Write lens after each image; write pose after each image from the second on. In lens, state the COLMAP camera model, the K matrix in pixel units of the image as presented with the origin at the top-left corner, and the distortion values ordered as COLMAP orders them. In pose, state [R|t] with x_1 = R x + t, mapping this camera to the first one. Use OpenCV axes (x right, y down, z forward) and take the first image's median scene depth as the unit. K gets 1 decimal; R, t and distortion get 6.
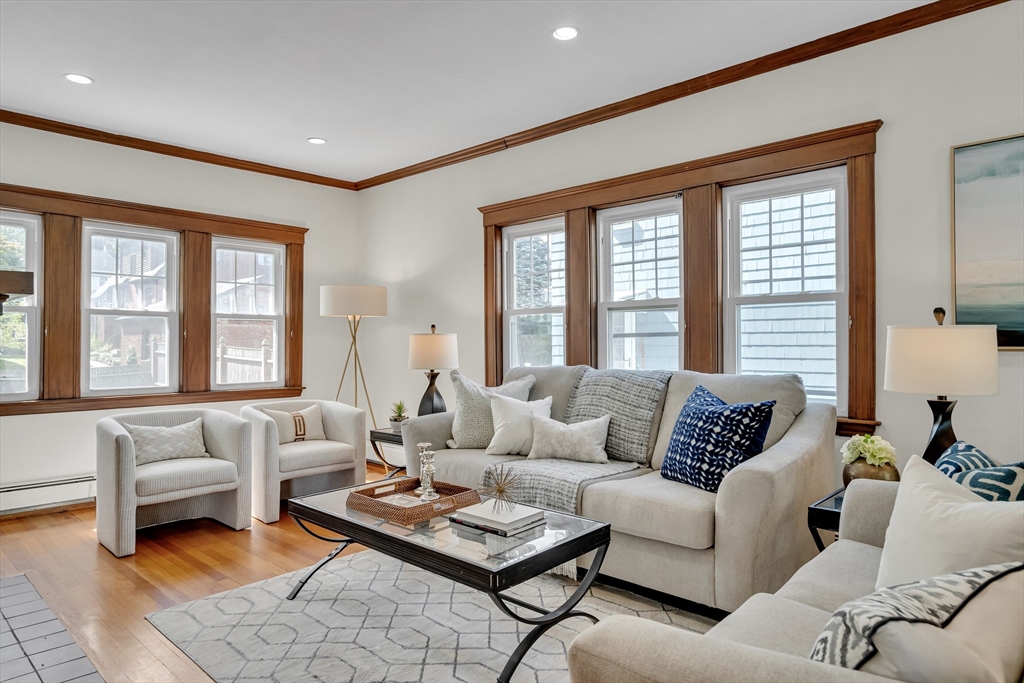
lens RADIAL K [[614.7, 0, 513.1], [0, 614.7, 338.1], [0, 0, 1]] dist [0.009949, 0.002940]
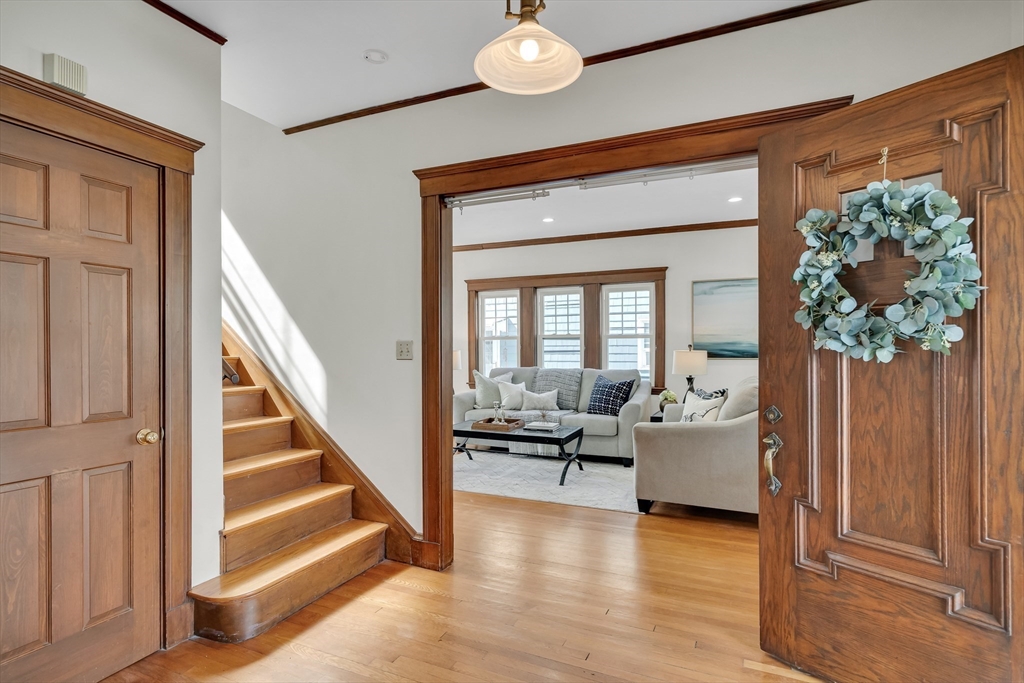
lens RADIAL K [[524.4, 0, 503.2], [0, 524.4, 351.7], [0, 0, 1]] dist [-0.000378, 0.001544]
pose [[0.953406, -0.002114, 0.301684, -0.587307], [-0.001983, 0.999910, 0.013273, -0.032769], [-0.301685, -0.013253, 0.953316, -0.711034]]
